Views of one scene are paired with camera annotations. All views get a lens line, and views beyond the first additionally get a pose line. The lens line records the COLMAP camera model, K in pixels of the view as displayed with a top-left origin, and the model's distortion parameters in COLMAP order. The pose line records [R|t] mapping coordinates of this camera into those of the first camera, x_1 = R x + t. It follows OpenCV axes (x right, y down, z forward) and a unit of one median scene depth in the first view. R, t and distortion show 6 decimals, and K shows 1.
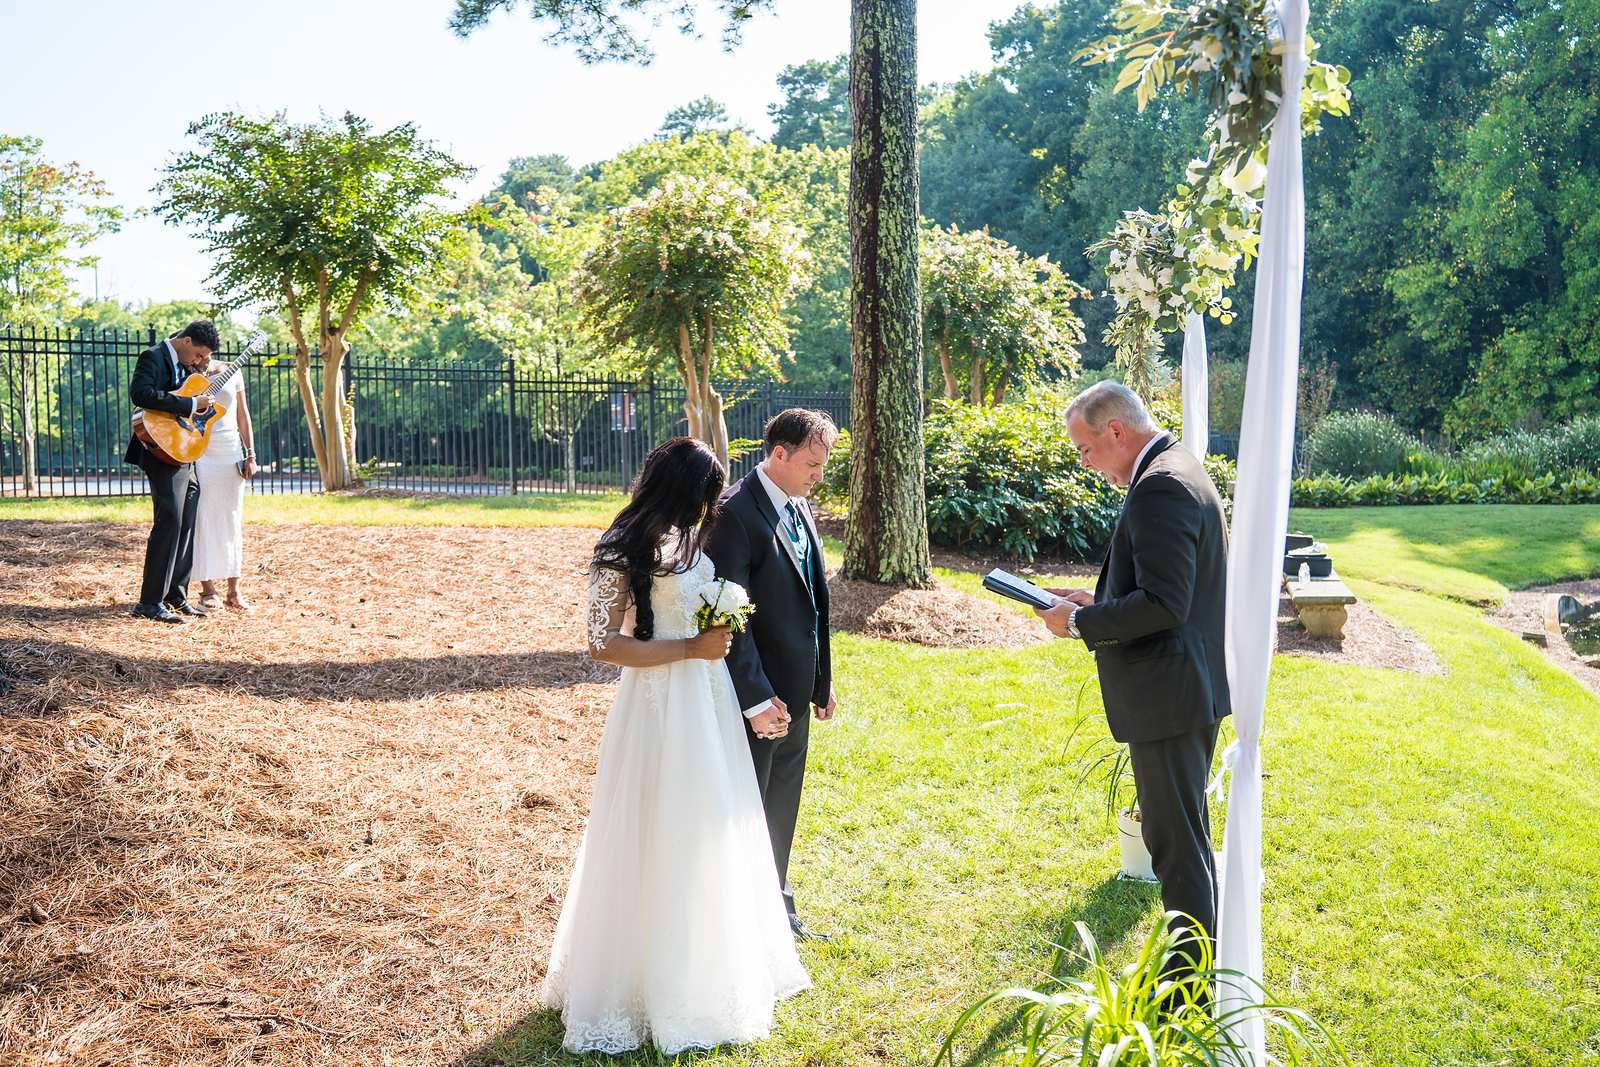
lens RADIAL K [[1319.6, 0, 806.3], [0, 1319.6, 529.6], [0, 0, 1]] dist [-0.097905, 0.060025]
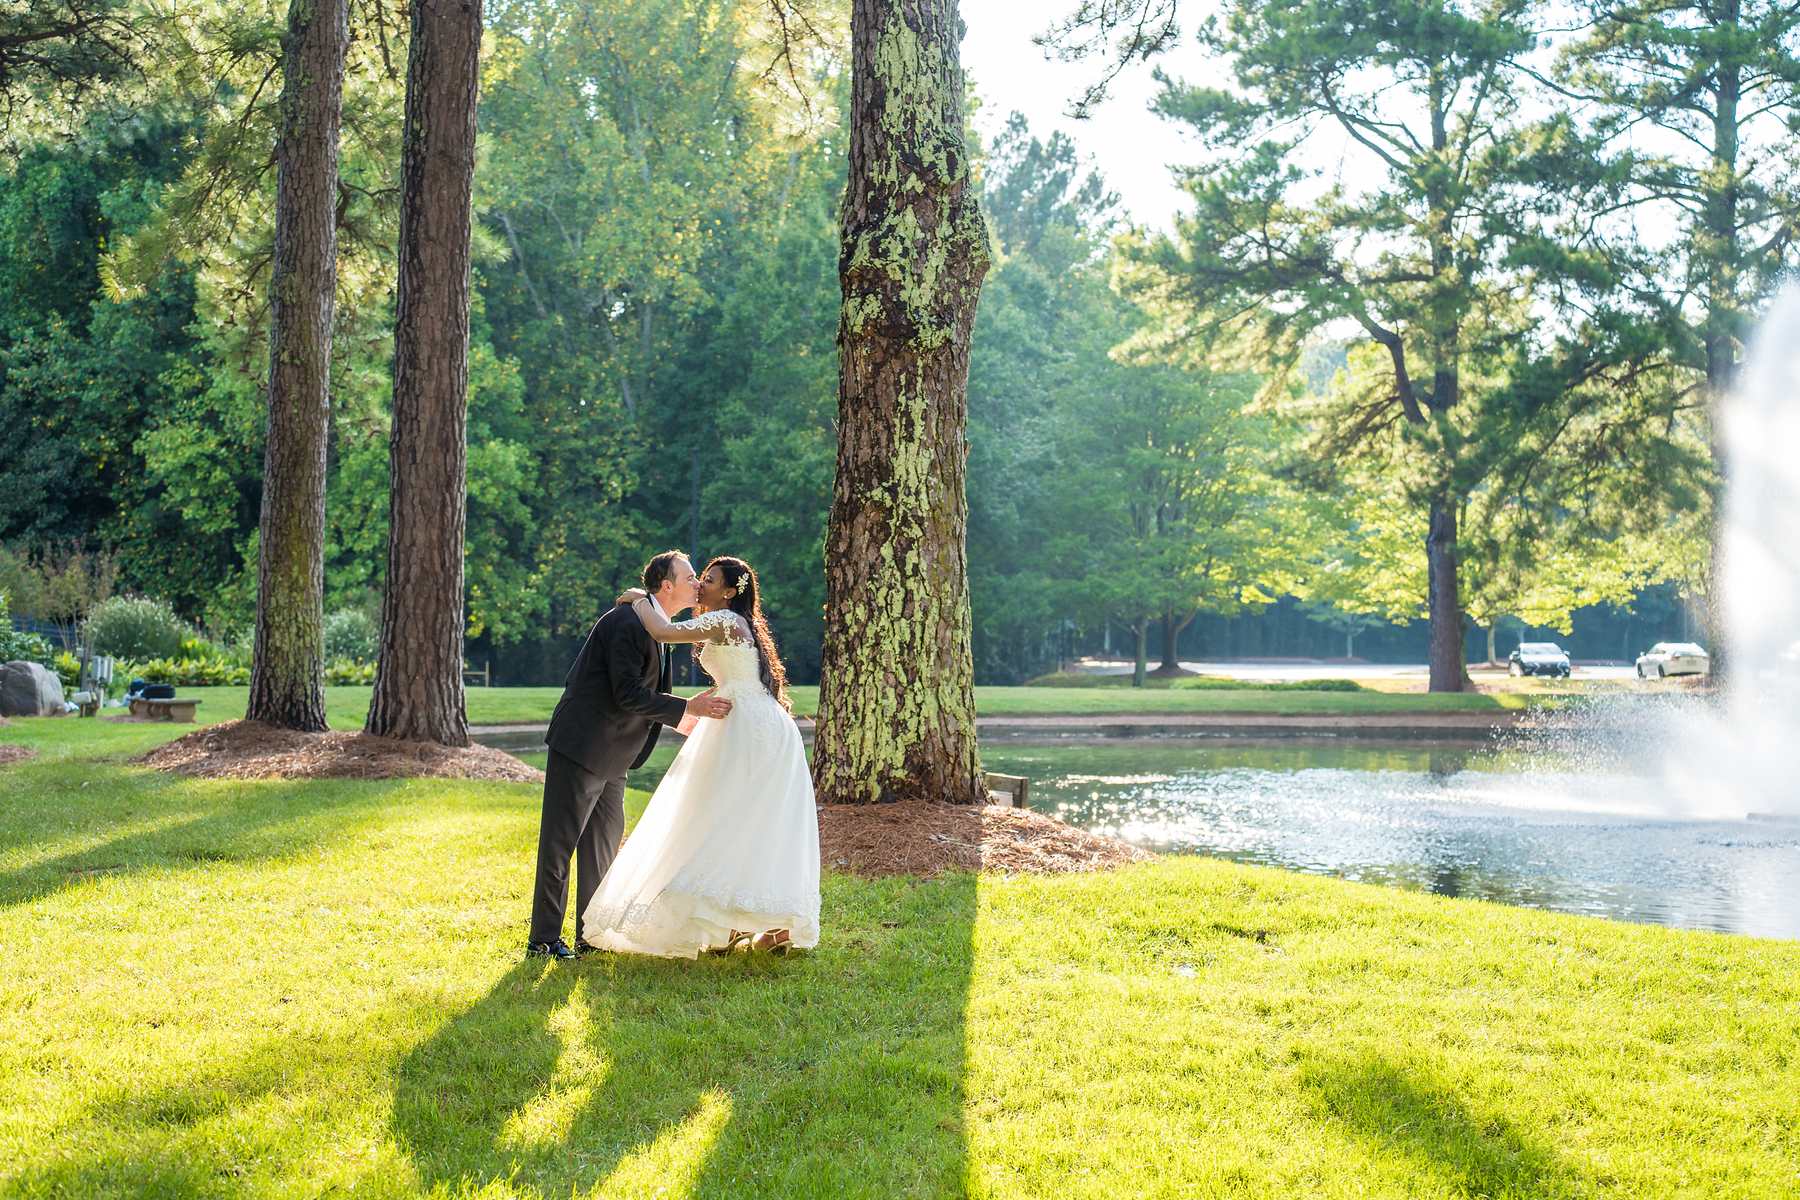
lens RADIAL K [[2207.7, 0, 891.2], [0, 2207.7, 594.5], [0, 0, 1]] dist [0.148127, 0.113902]
pose [[0.720378, 0.037390, 0.692573, -0.226936], [0.023629, 0.996643, -0.078383, 0.036070], [-0.693179, 0.072830, 0.717077, -0.415014]]
